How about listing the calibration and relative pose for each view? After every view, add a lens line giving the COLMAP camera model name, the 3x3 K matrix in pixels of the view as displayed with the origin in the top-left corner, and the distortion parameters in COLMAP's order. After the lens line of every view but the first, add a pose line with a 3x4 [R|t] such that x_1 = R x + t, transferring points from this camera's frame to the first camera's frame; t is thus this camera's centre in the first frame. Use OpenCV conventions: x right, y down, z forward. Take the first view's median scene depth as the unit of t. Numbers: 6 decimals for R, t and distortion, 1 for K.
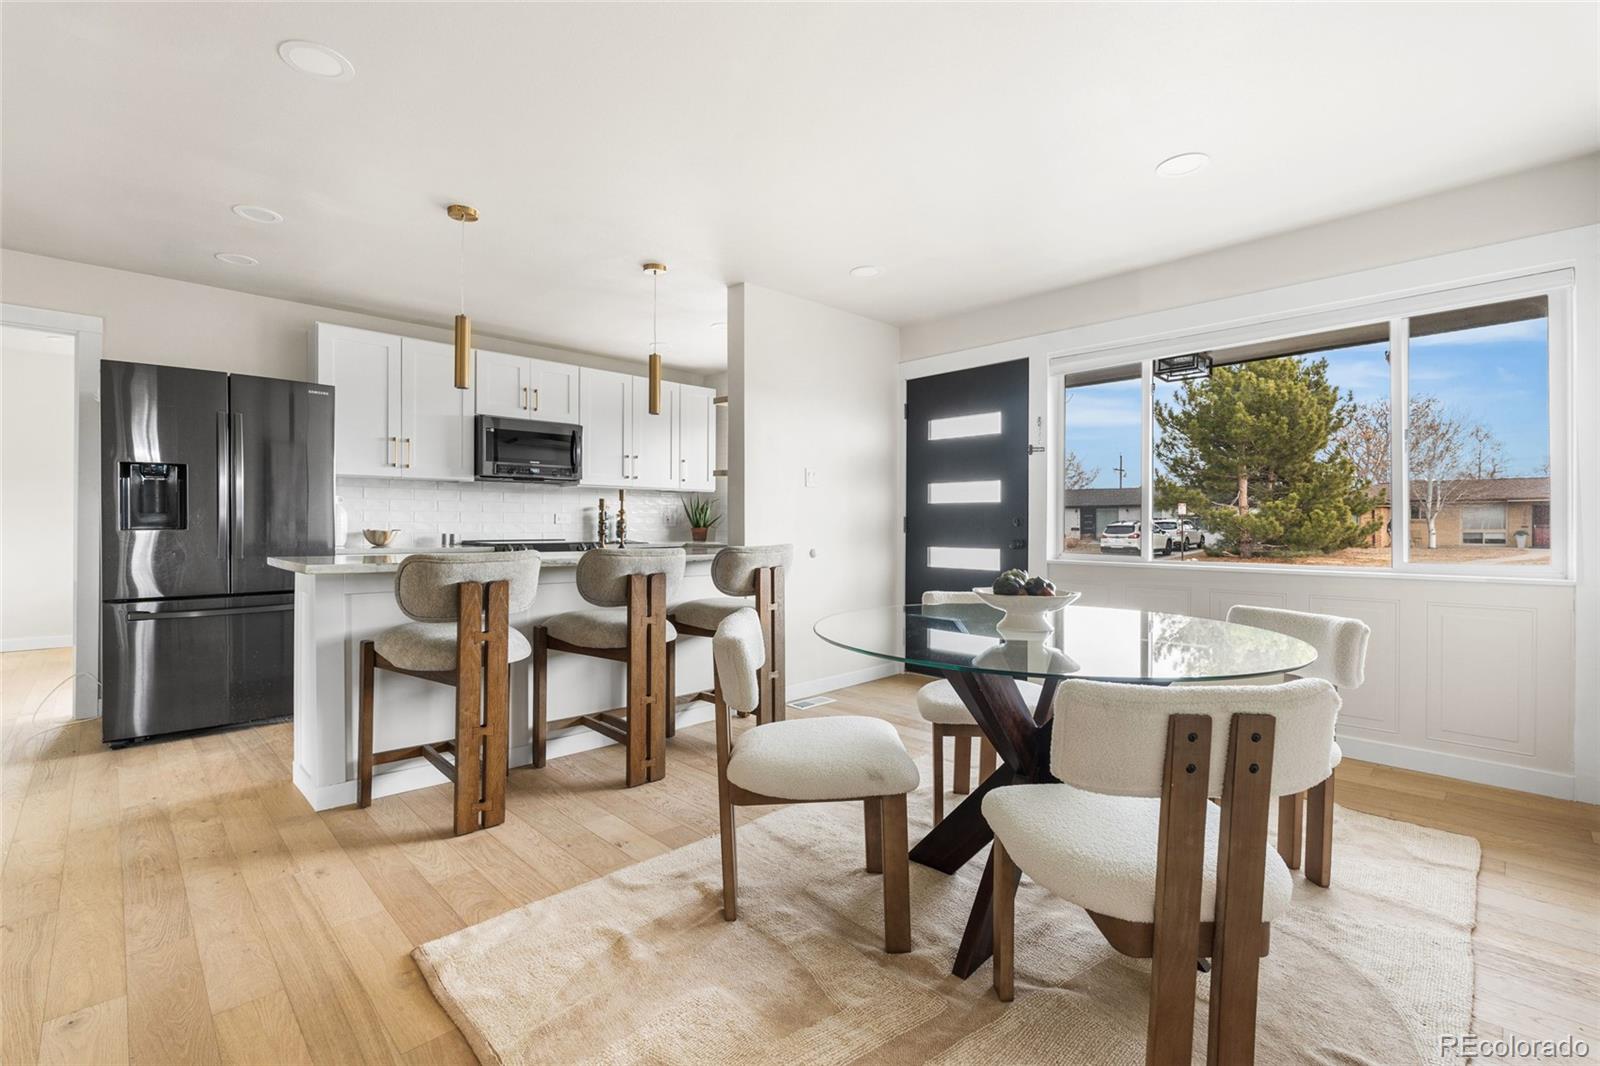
lens RADIAL K [[709.3, 0, 795.3], [0, 709.3, 528.3], [0, 0, 1]] dist [0.000861, -0.000890]
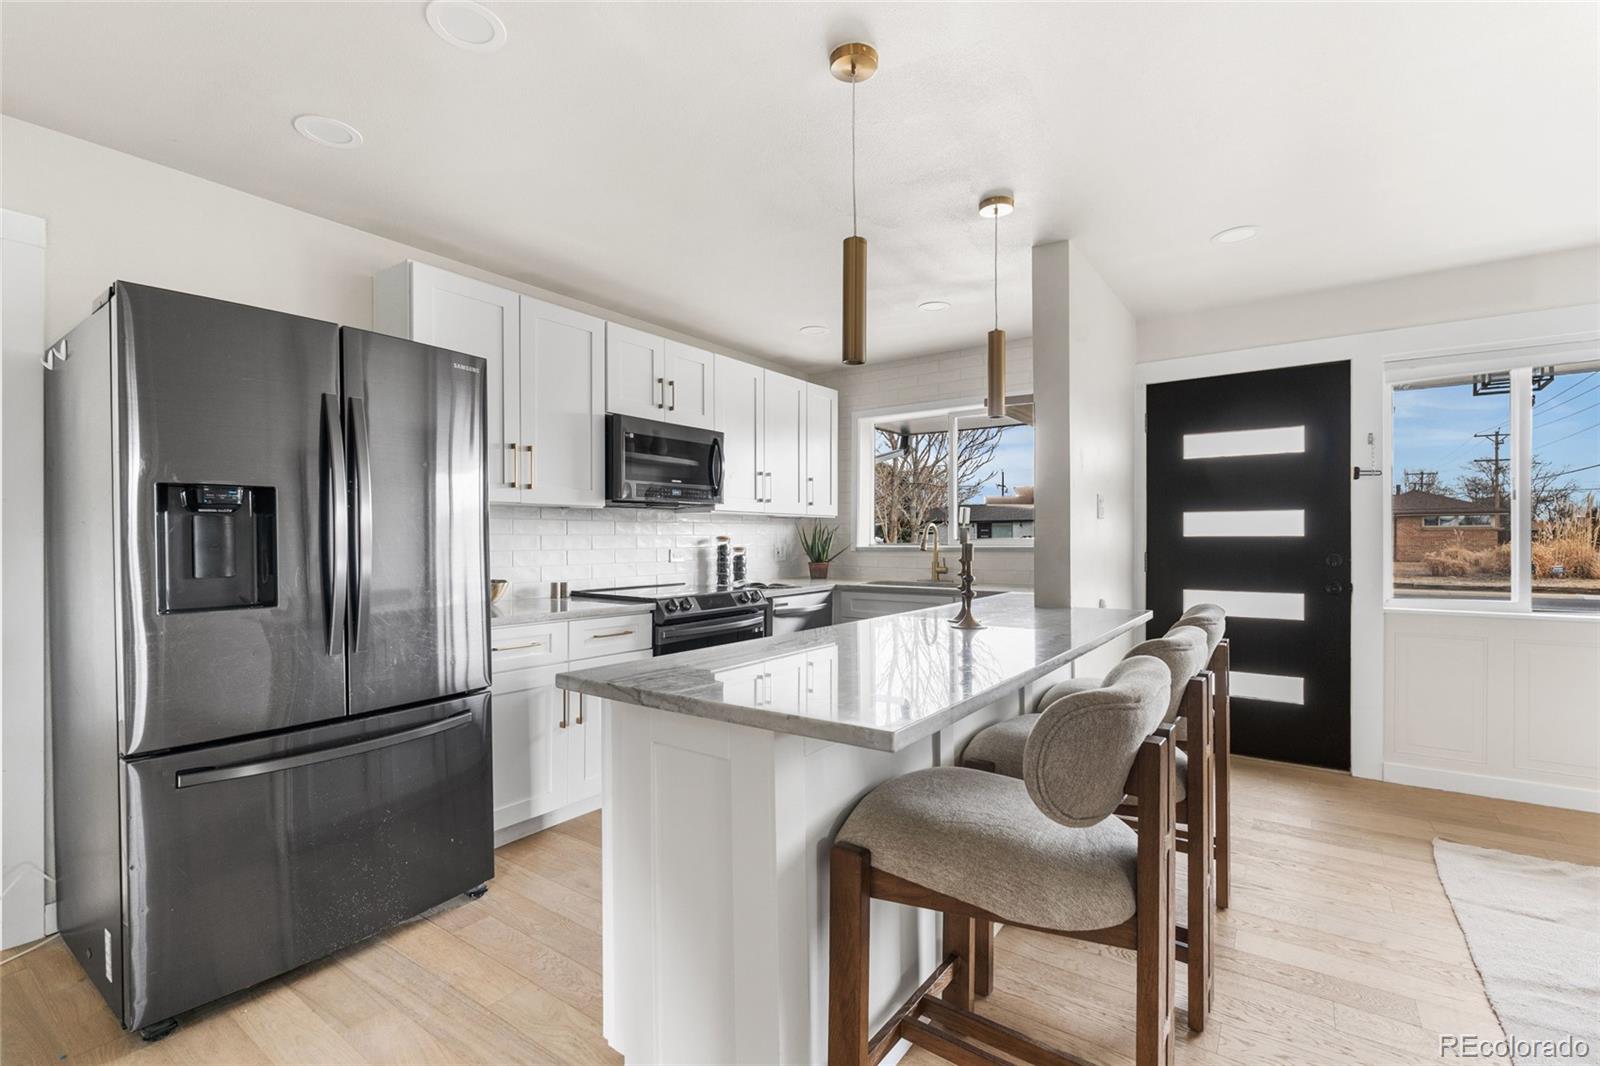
lens RADIAL K [[709.3, 0, 797.7], [0, 709.3, 544.2], [0, 0, 1]] dist [0.000861, -0.000890]
pose [[0.983032, -0.007276, 0.183287, -0.392275], [0.006616, 0.999969, 0.004214, -0.031728], [-0.183312, -0.002929, 0.983050, 0.271923]]
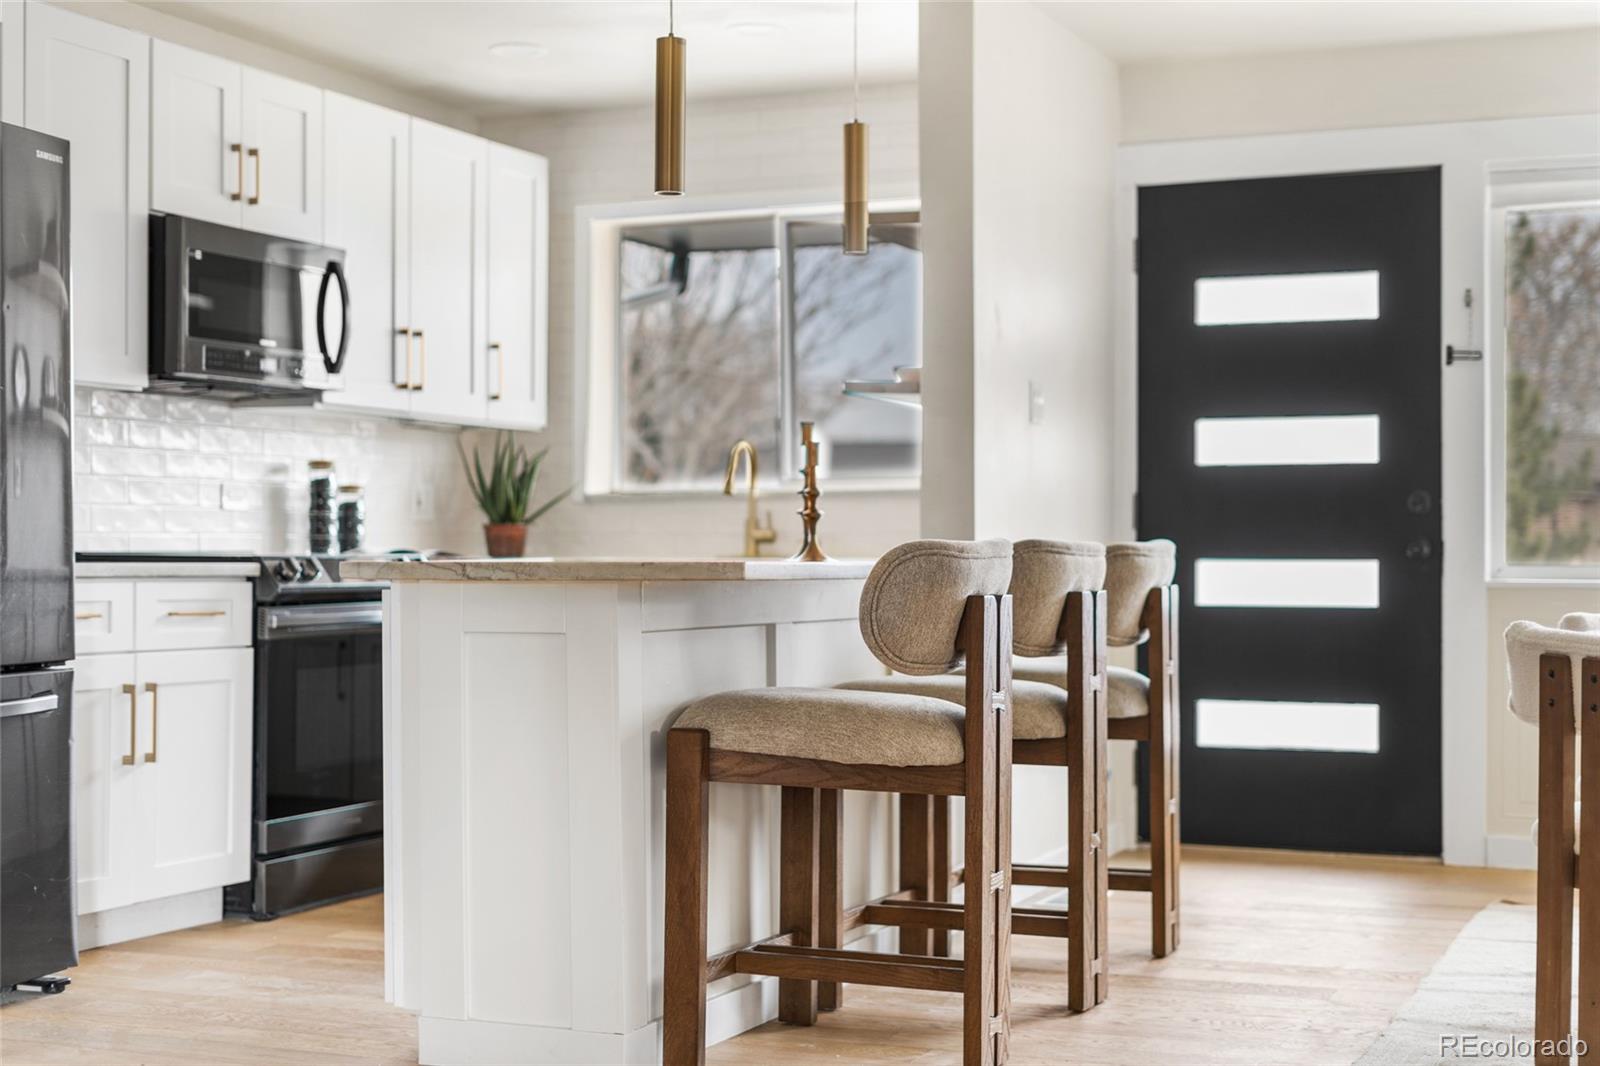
lens RADIAL K [[2362.4, 0, 795.5], [0, 2362.4, 539.2], [0, 0, 1]] dist [0.002175, 0.000000]
pose [[0.918067, -0.000410, 0.396425, -0.628650], [0.004320, 0.999950, -0.008969, 0.024610], [-0.396402, 0.009947, 0.918023, -0.270762]]
